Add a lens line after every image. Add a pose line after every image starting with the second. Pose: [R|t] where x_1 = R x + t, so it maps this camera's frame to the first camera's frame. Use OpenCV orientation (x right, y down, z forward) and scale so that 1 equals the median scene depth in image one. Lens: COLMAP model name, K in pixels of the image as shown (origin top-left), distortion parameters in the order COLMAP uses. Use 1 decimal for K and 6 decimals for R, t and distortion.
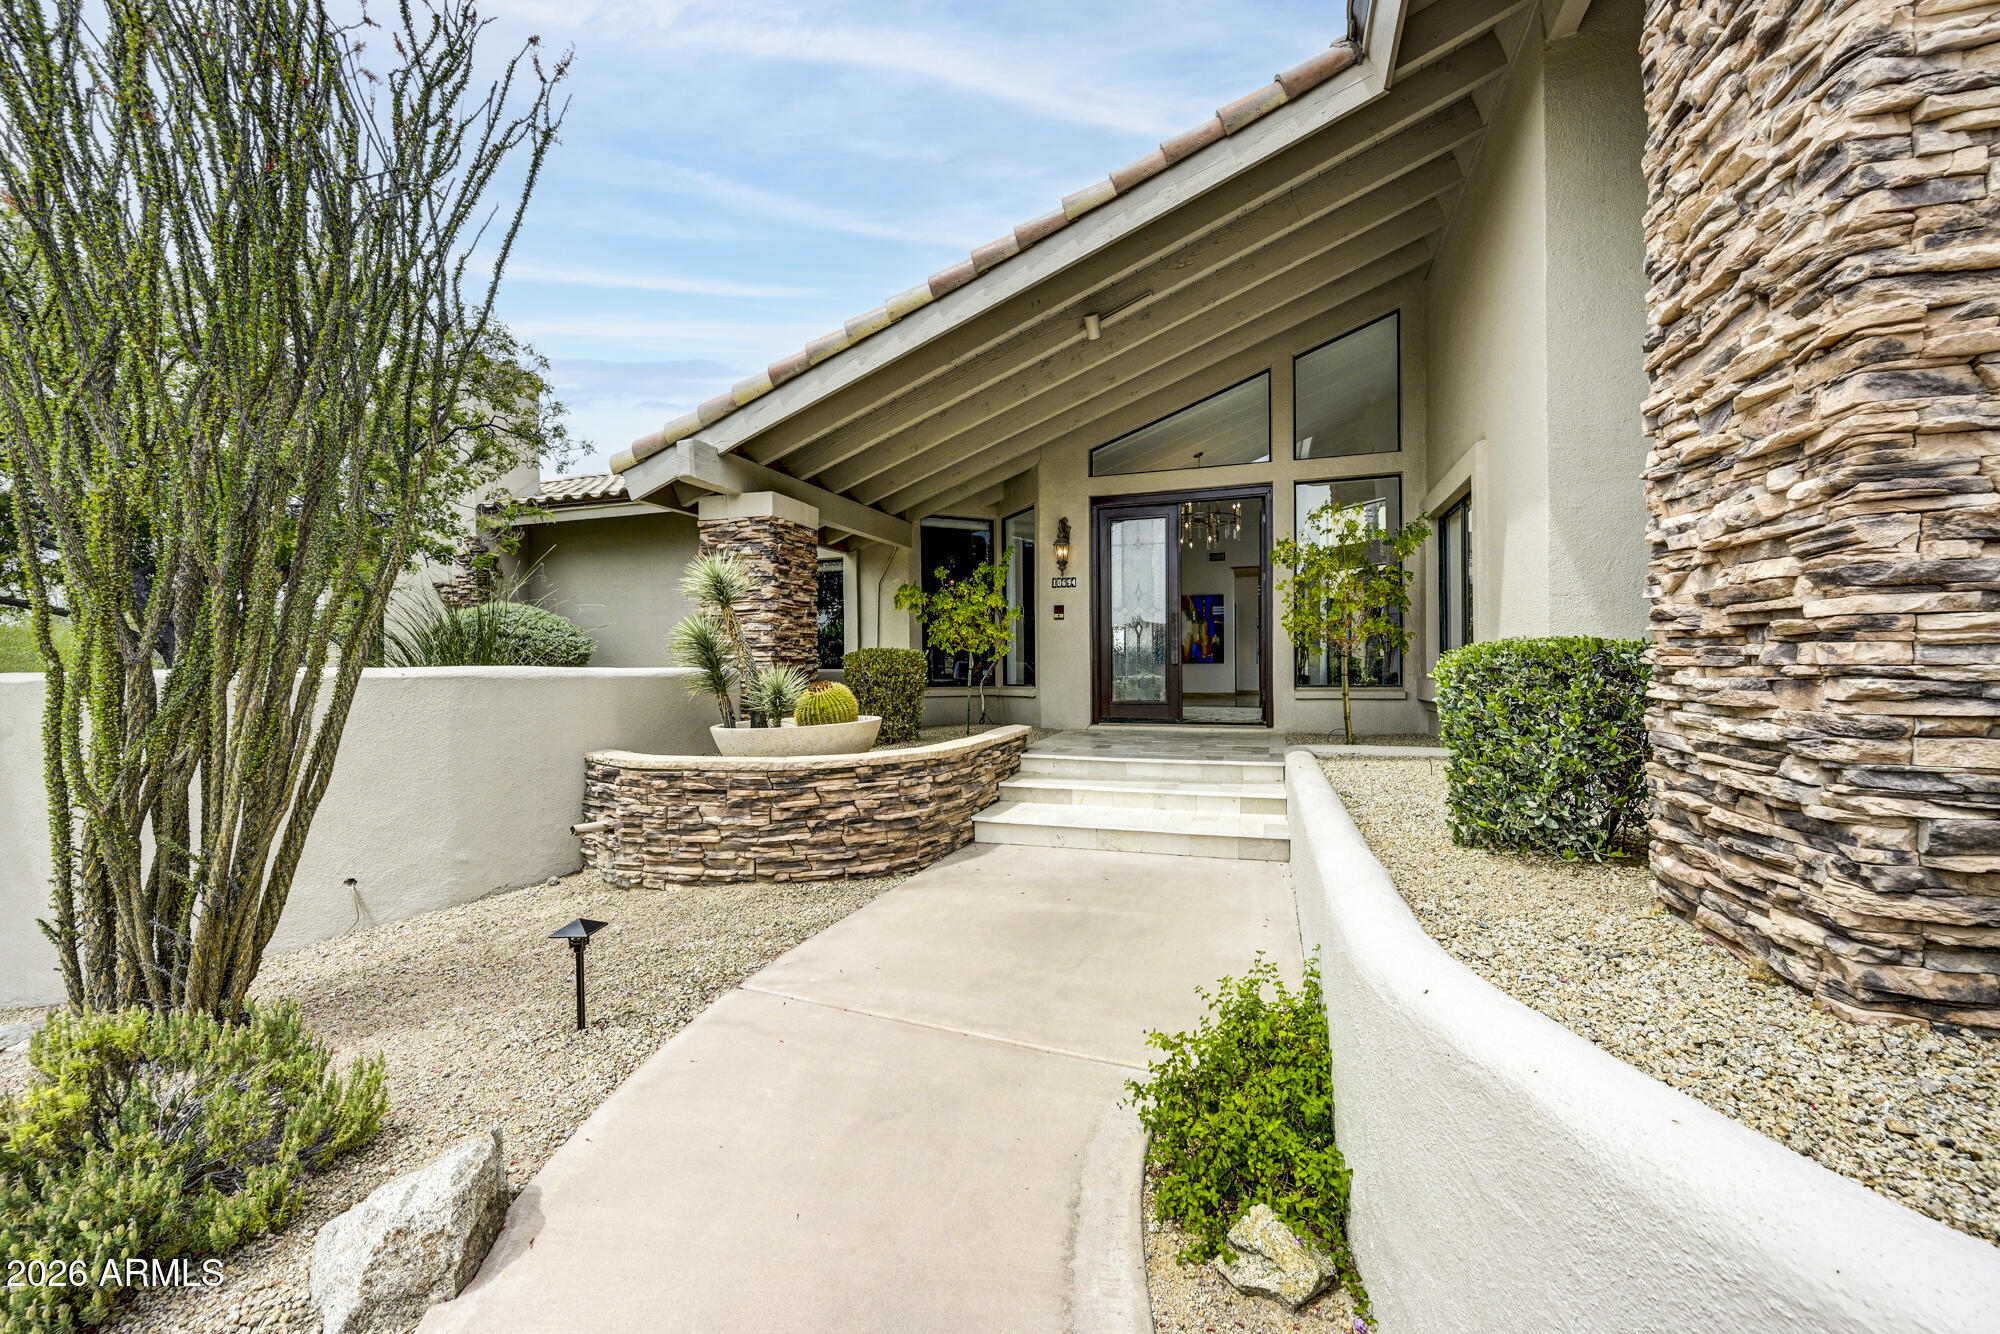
lens RADIAL K [[793.8, 0, 1000.0], [0, 793.8, 667.0], [0, 0, 1]] dist [-0.000461, -0.000052]
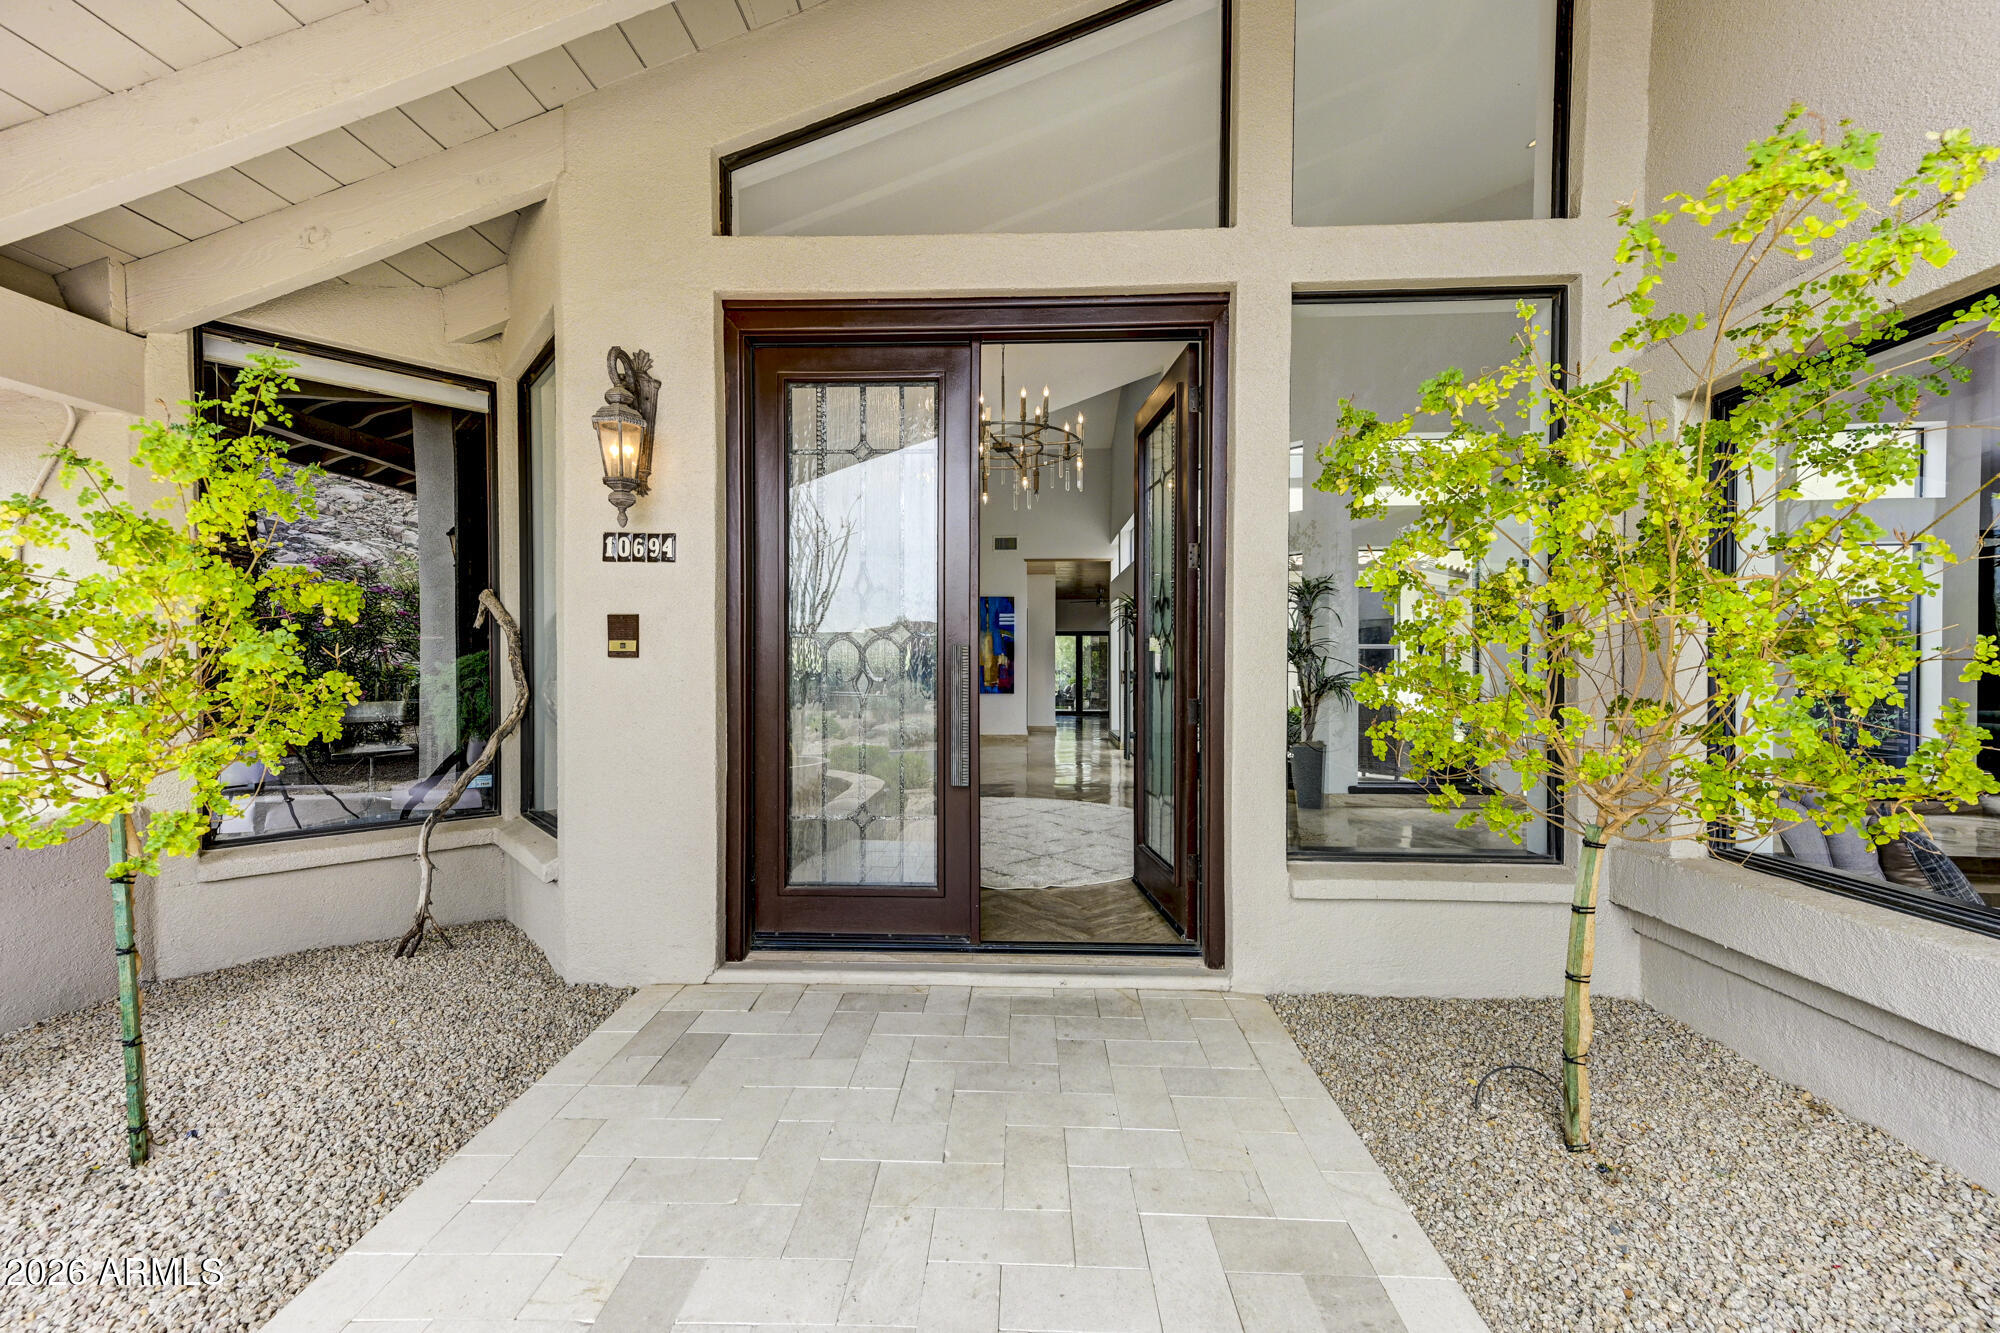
lens RADIAL K [[793.8, 0, 1000.0], [0, 793.8, 666.5], [0, 0, 1]] dist [-0.000461, -0.000052]
pose [[0.958098, 0.007127, 0.286351, 0.116631], [-0.007391, 0.999973, -0.000160, -0.050582], [-0.286344, -0.001963, 0.958125, 0.566585]]
